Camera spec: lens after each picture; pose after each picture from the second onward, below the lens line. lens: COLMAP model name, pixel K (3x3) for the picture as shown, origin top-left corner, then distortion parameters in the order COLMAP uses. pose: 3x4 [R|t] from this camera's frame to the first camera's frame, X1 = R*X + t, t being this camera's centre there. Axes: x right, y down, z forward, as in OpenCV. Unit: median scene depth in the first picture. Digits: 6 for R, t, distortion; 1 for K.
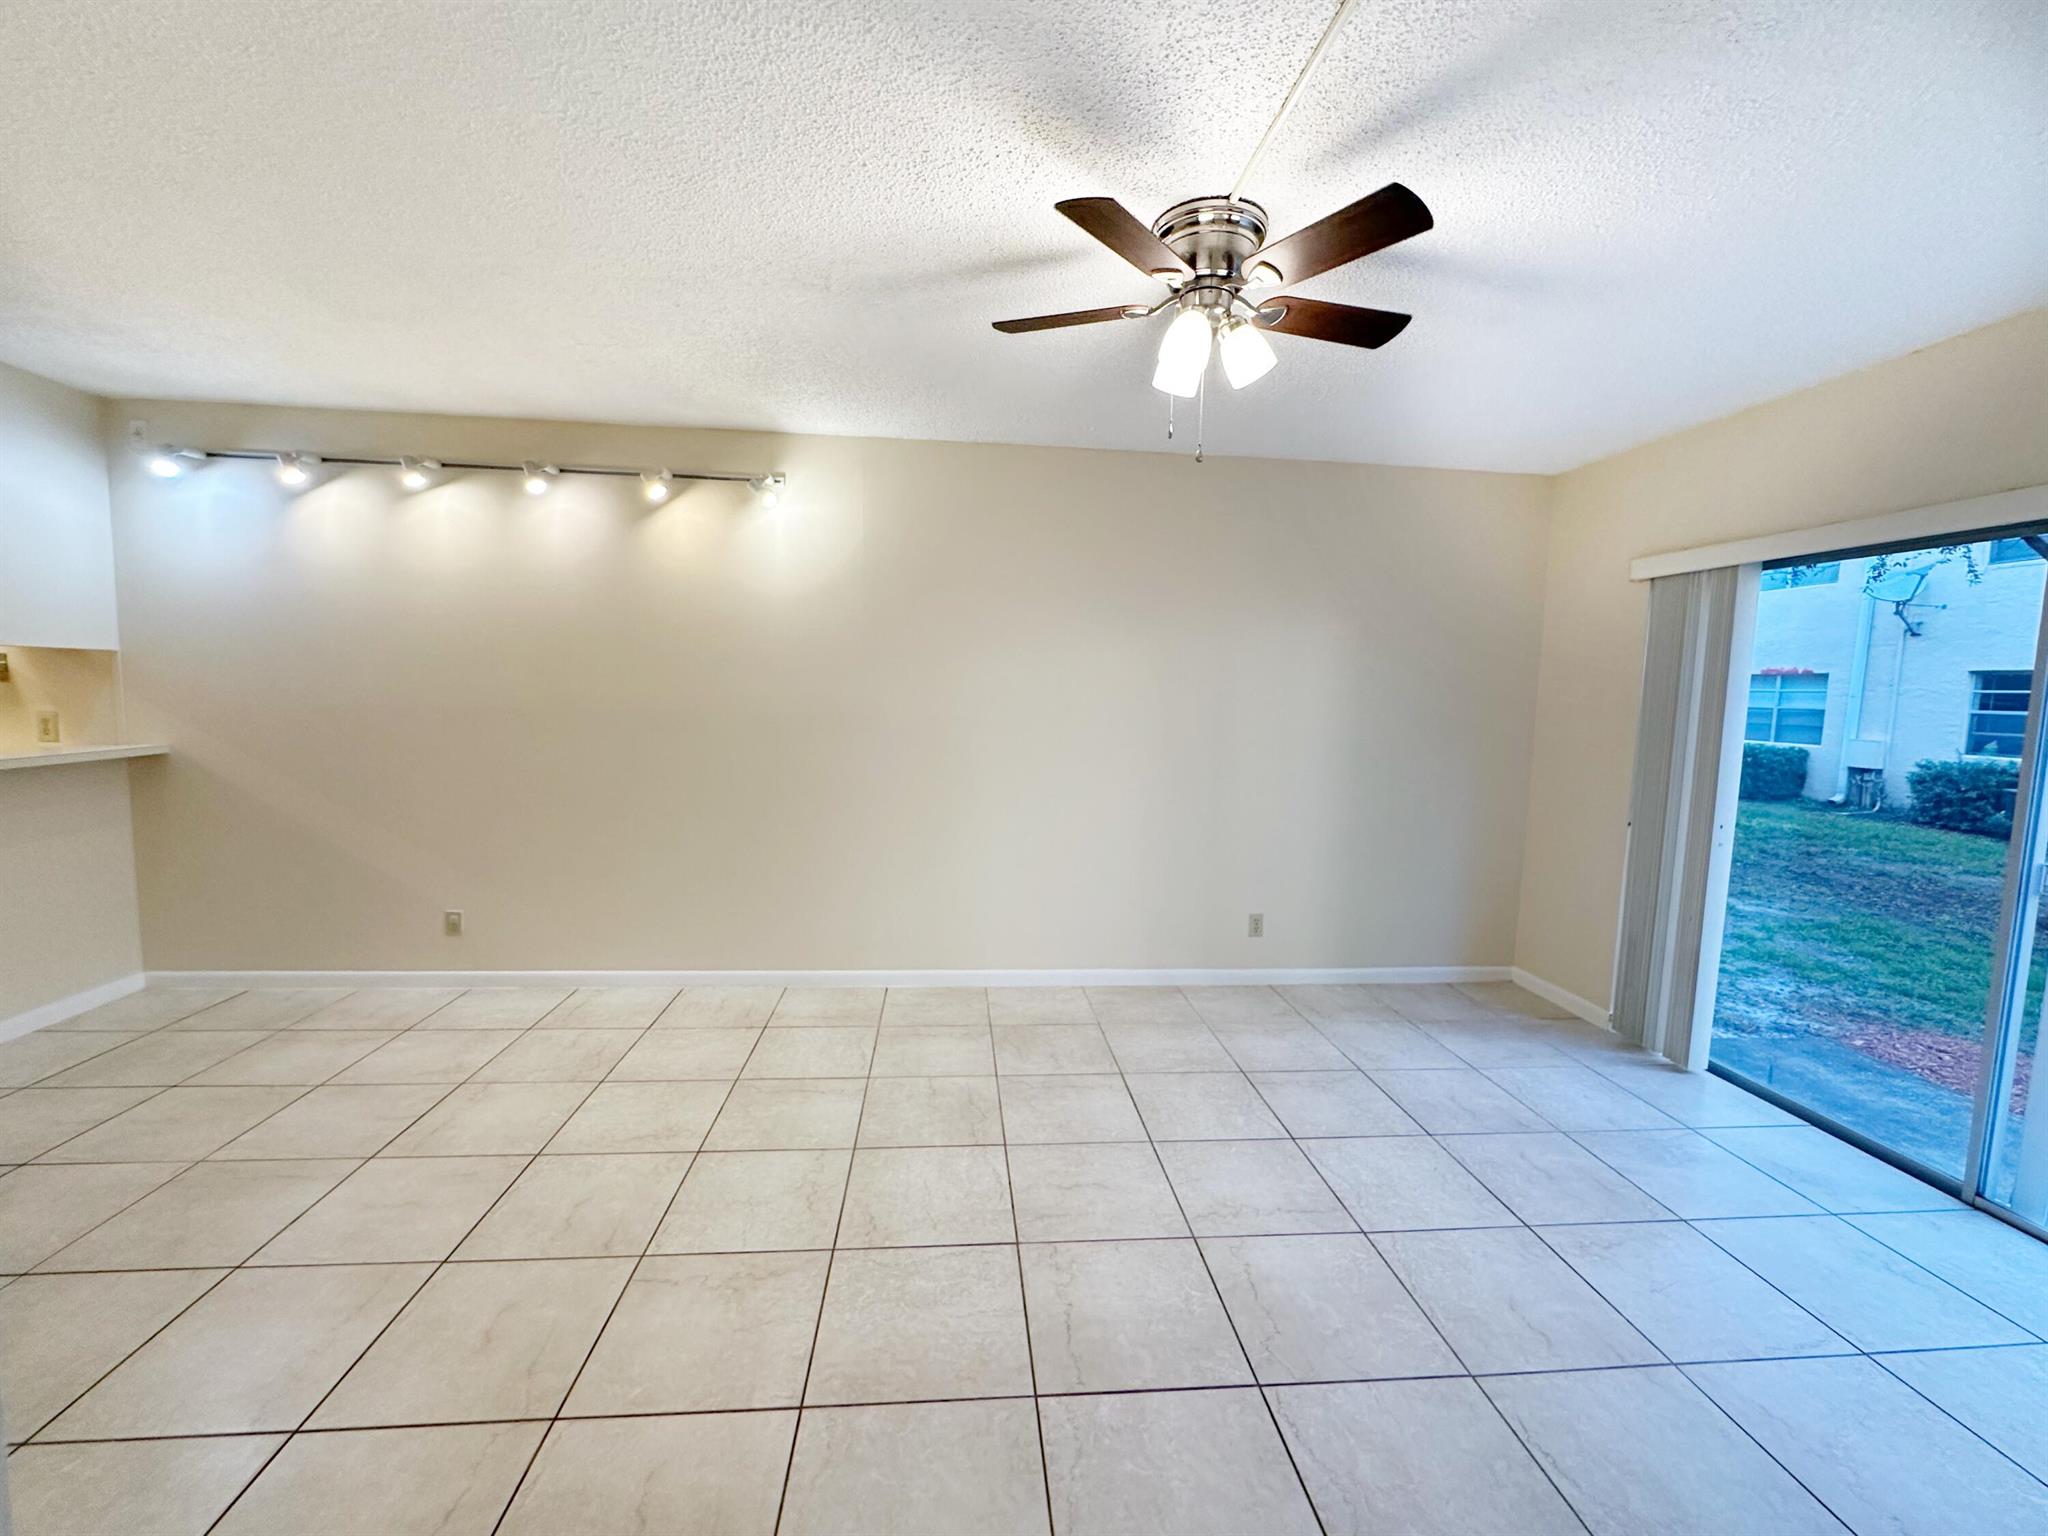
lens RADIAL K [[830.5, 0, 1022.4], [0, 830.5, 766.4], [0, 0, 1]] dist [-0.003120, 0.000752]
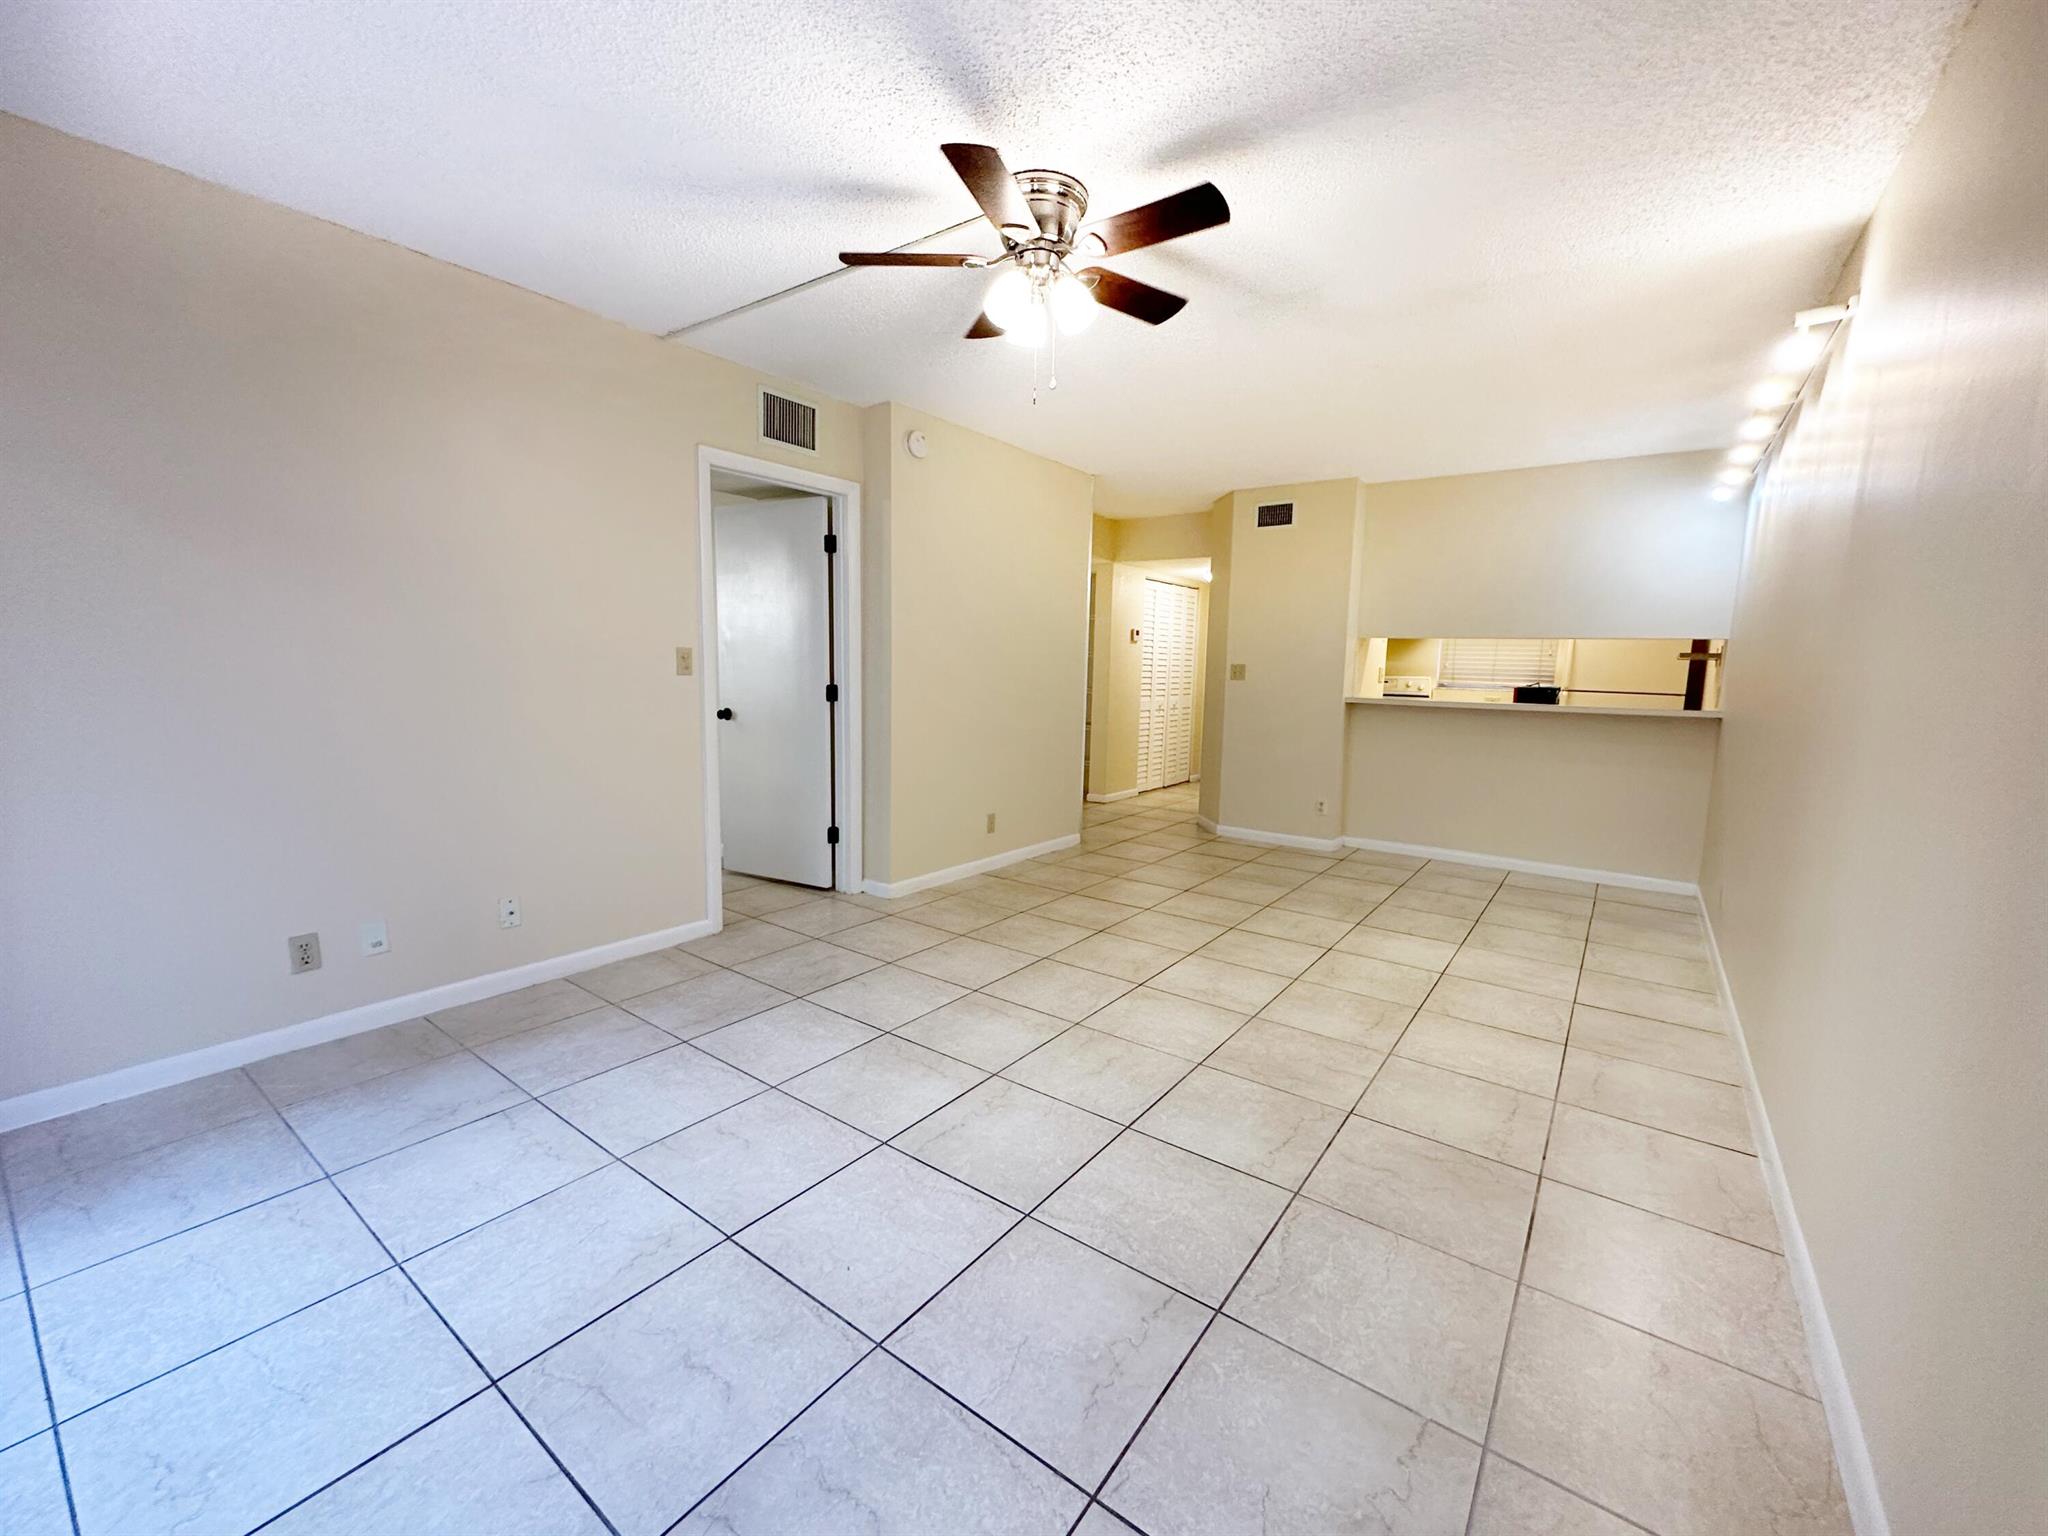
lens RADIAL K [[830.5, 0, 1022.4], [0, 830.5, 766.4], [0, 0, 1]] dist [-0.003120, 0.000752]
pose [[-0.662375, 0.051836, -0.747377, 0.643206], [-0.109616, 0.980162, 0.165129, -0.035055], [0.741110, 0.191302, -0.643552, 1.057568]]
